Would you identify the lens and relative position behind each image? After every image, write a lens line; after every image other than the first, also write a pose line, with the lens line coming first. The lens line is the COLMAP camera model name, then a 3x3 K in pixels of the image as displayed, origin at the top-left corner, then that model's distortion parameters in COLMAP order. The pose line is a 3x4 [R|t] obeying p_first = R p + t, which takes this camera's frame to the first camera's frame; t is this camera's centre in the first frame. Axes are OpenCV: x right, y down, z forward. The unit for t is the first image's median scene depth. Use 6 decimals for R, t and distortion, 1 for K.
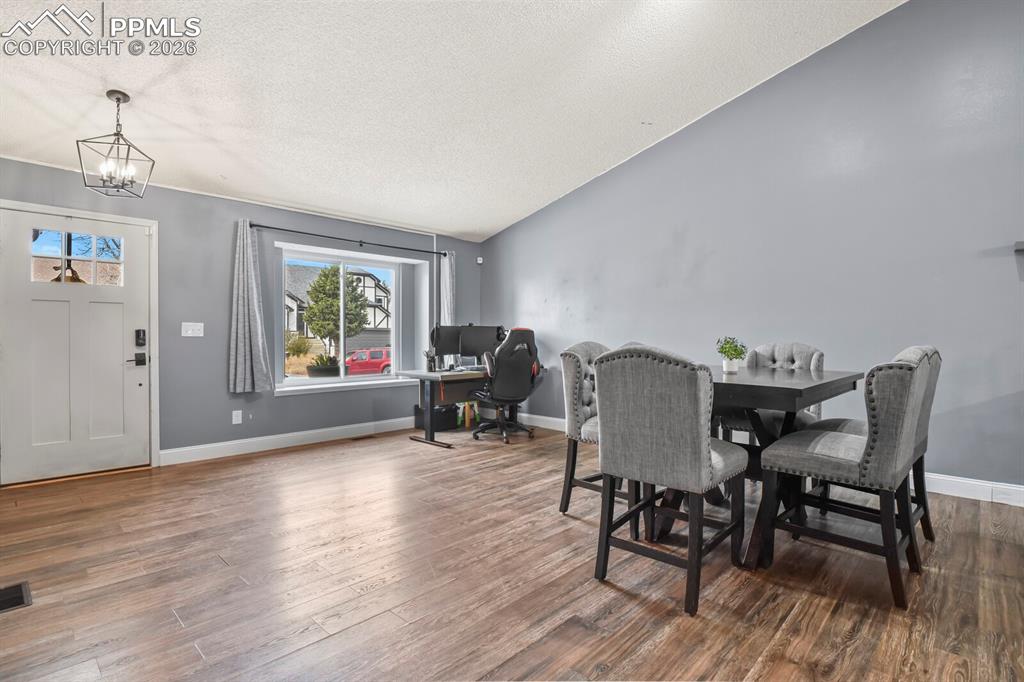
lens RADIAL K [[497.2, 0, 516.2], [0, 497.2, 335.7], [0, 0, 1]] dist [-0.013973, -0.004416]
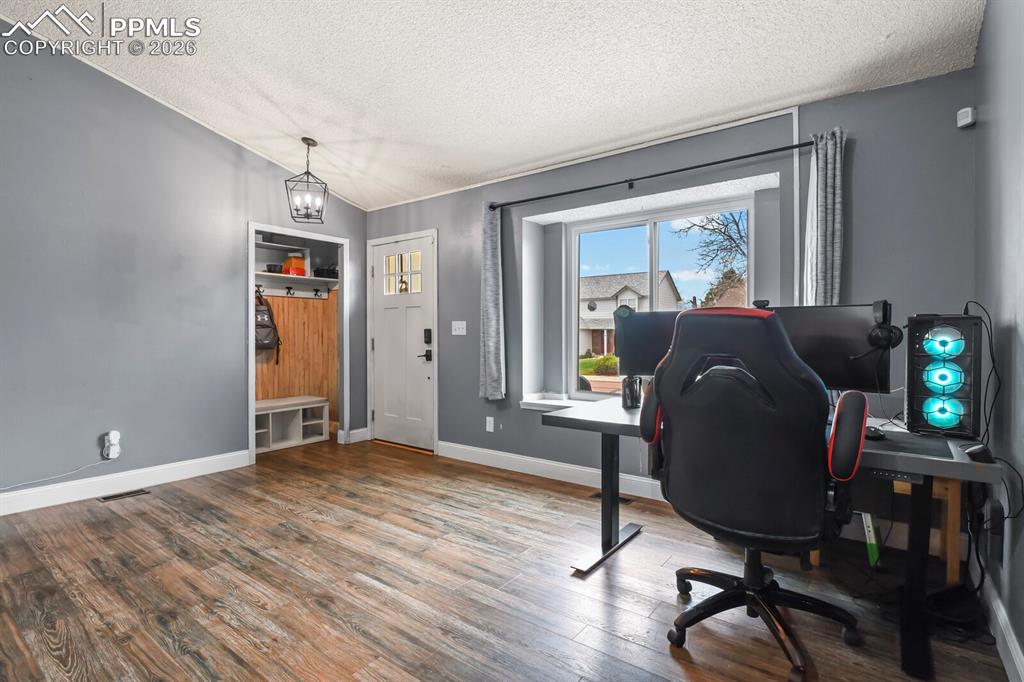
lens RADIAL K [[497.2, 0, 518.1], [0, 497.2, 338.3], [0, 0, 1]] dist [-0.013973, -0.004416]
pose [[0.119409, 0.008945, -0.992805, 0.419675], [0.006694, 0.999929, 0.009814, -0.001280], [0.992823, -0.007818, 0.119340, 1.157868]]
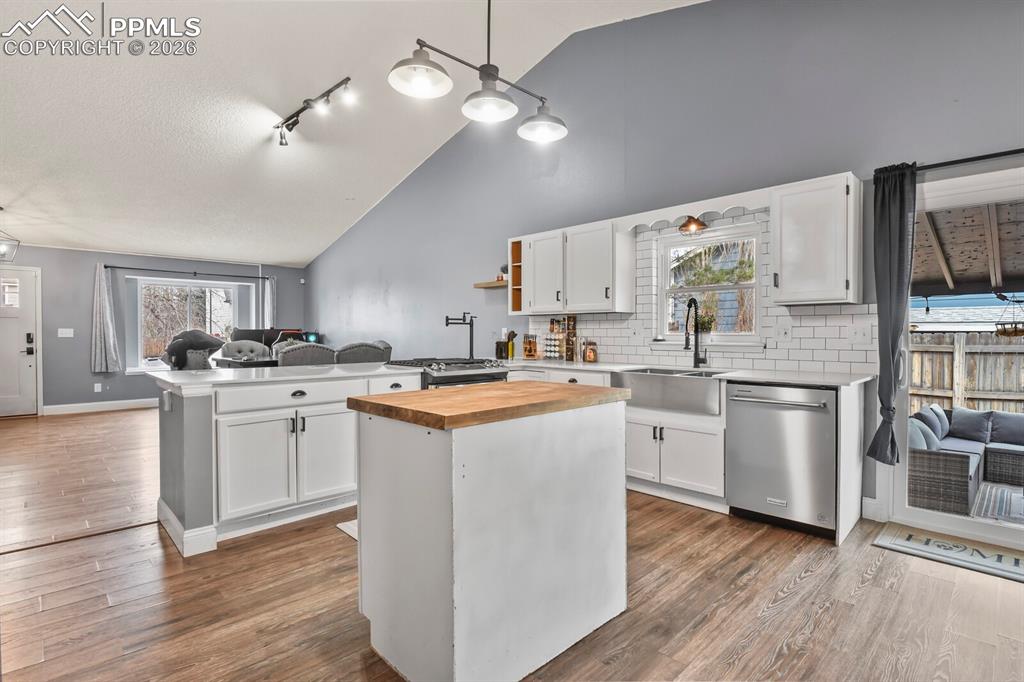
lens RADIAL K [[497.2, 0, 515.1], [0, 497.2, 338.1], [0, 0, 1]] dist [-0.013973, -0.004416]
pose [[0.999473, -0.000713, -0.032443, 1.018531], [0.001032, 0.999951, 0.009813, -0.011202], [0.032435, -0.009841, 0.999425, -0.656633]]
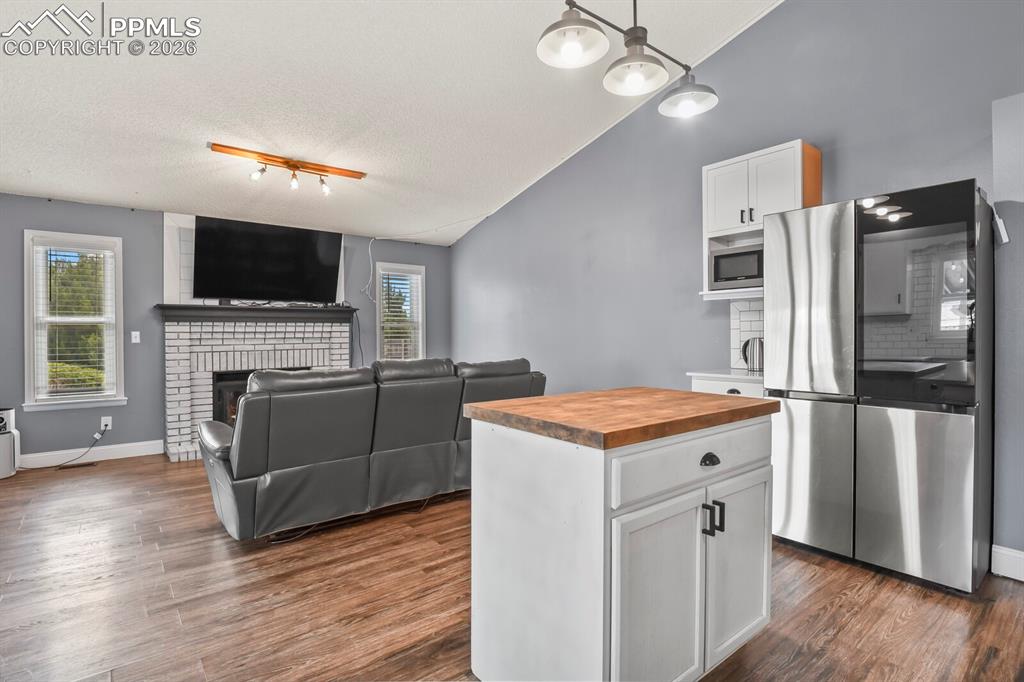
lens RADIAL K [[497.2, 0, 517.2], [0, 497.2, 338.7], [0, 0, 1]] dist [-0.013973, -0.004416]
pose [[-0.992753, 0.002209, 0.120149, 1.028147], [0.002810, 0.999984, 0.004836, -0.009417], [-0.120136, 0.005139, -0.992744, 0.333576]]
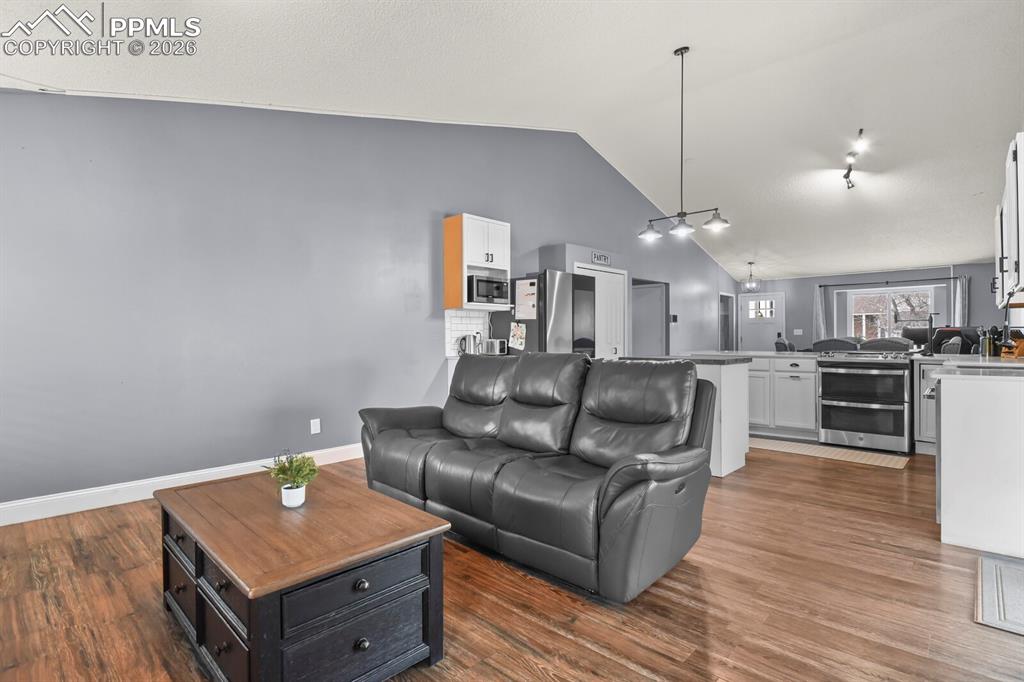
lens RADIAL K [[497.2, 0, 518.6], [0, 497.2, 338.9], [0, 0, 1]] dist [-0.013973, -0.004416]
pose [[0.015950, 0.003826, -0.999865, 2.144302], [0.007504, 0.999964, 0.003946, 0.001168], [0.999845, -0.007566, 0.015921, -0.542009]]
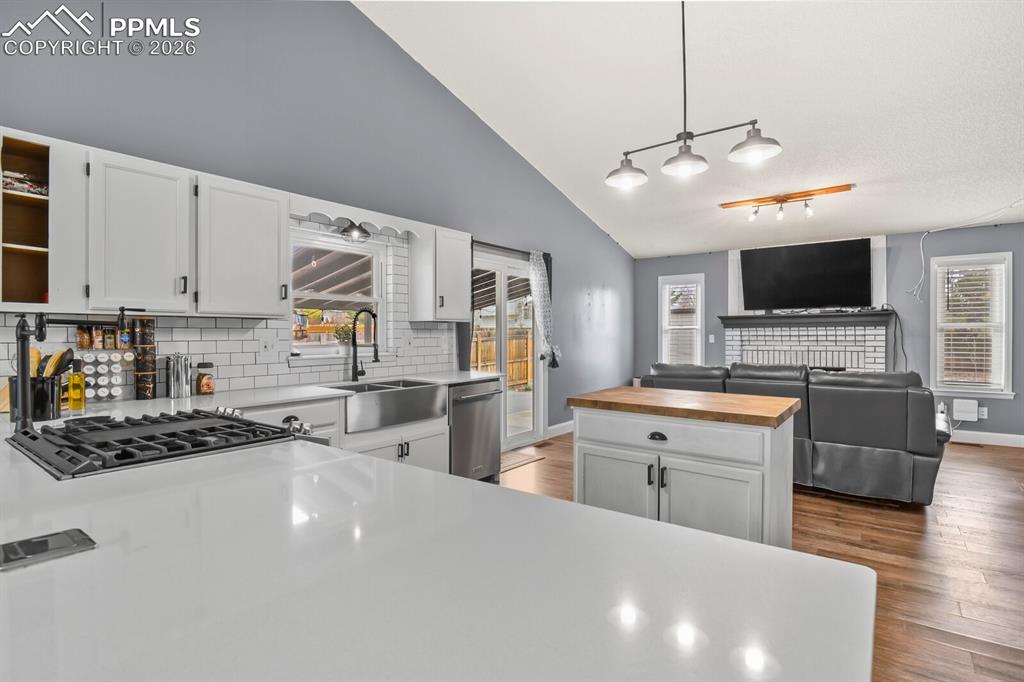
lens RADIAL K [[497.2, 0, 517.6], [0, 497.2, 339.7], [0, 0, 1]] dist [-0.013973, -0.004416]
pose [[-0.121222, -0.013754, 0.992530, 0.363354], [0.001404, 0.999901, 0.014028, -0.034097], [-0.992624, 0.003094, -0.121190, 0.158673]]
